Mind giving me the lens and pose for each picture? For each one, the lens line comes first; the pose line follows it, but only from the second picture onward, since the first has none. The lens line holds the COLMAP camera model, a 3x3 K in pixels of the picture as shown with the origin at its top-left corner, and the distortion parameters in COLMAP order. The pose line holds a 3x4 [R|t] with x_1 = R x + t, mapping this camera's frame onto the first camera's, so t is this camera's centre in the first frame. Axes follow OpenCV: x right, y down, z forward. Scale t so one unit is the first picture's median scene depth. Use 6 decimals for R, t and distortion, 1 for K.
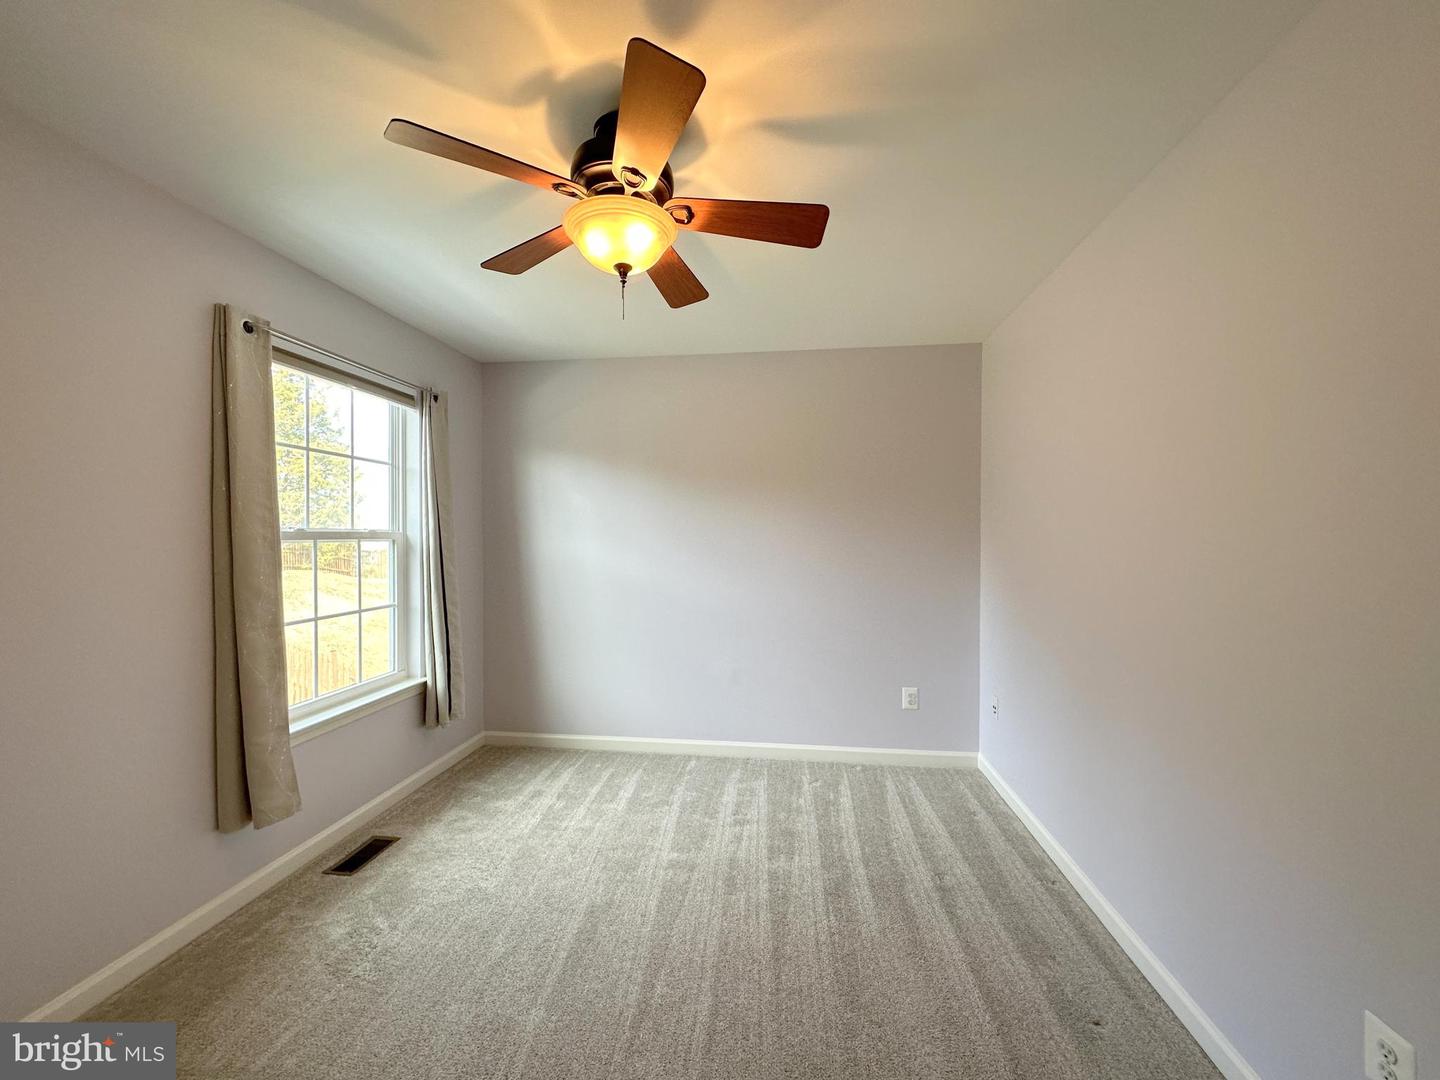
lens RADIAL K [[574.1, 0, 729.4], [0, 574.1, 534.1], [0, 0, 1]] dist [-0.000266, 0.000082]
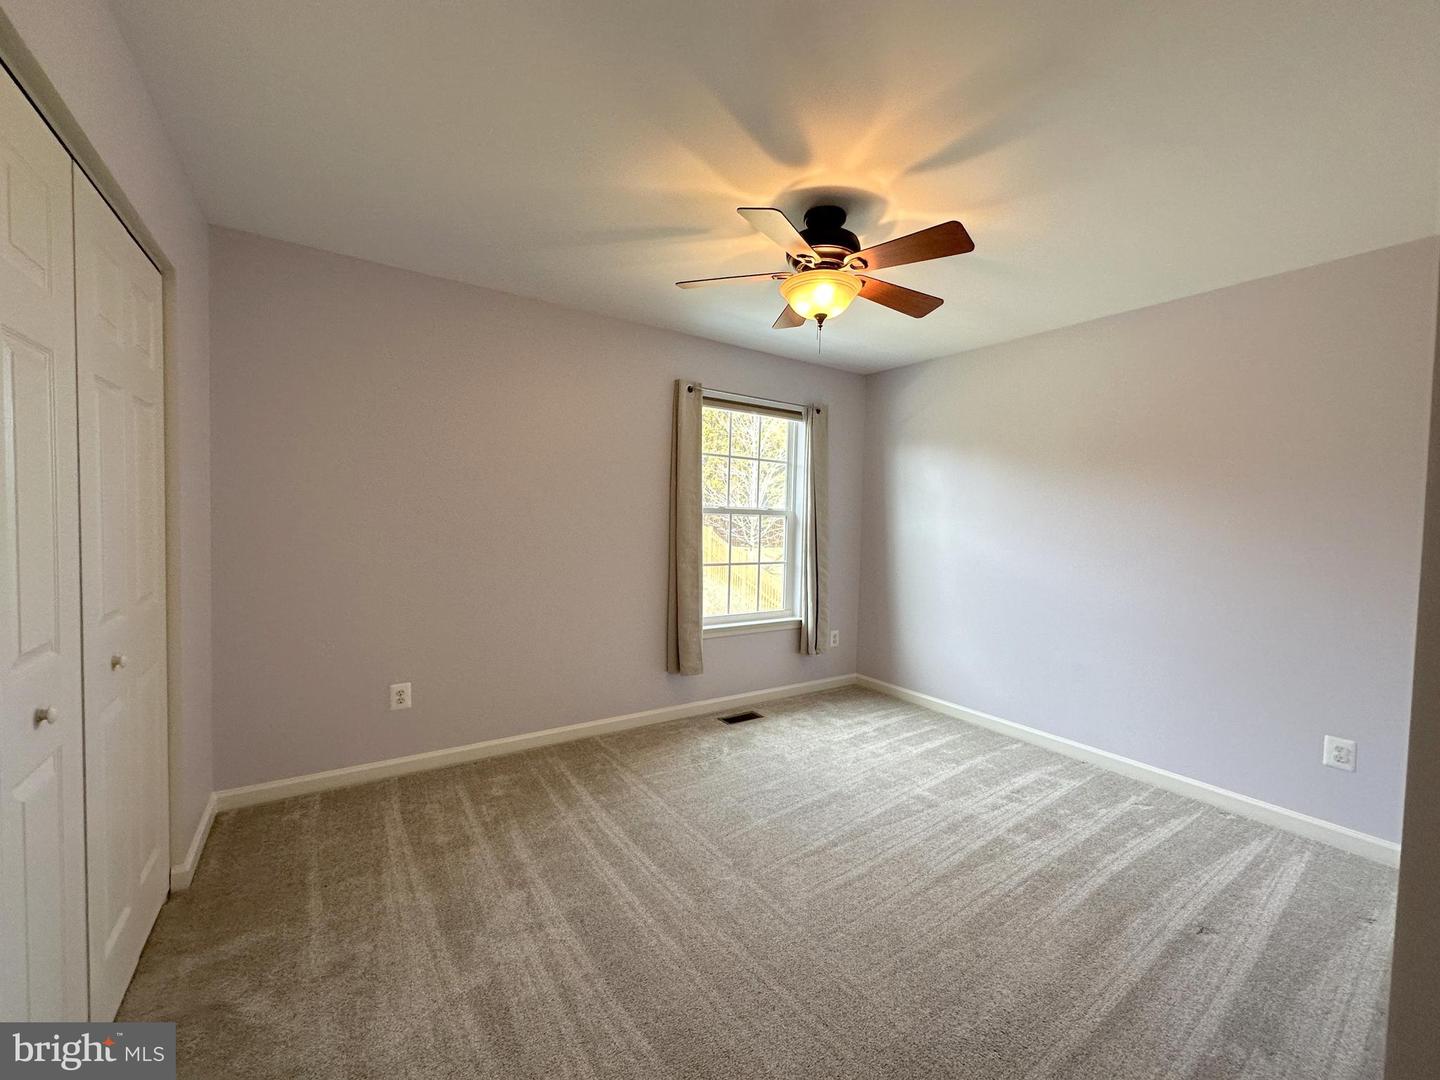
lens RADIAL K [[574.1, 0, 726.1], [0, 574.1, 532.0], [0, 0, 1]] dist [-0.000266, 0.000082]
pose [[0.666888, 0.038133, -0.744182, 0.441323], [-0.025298, 0.999273, 0.028533, 0.013721], [0.744728, -0.000202, 0.667368, -0.058915]]
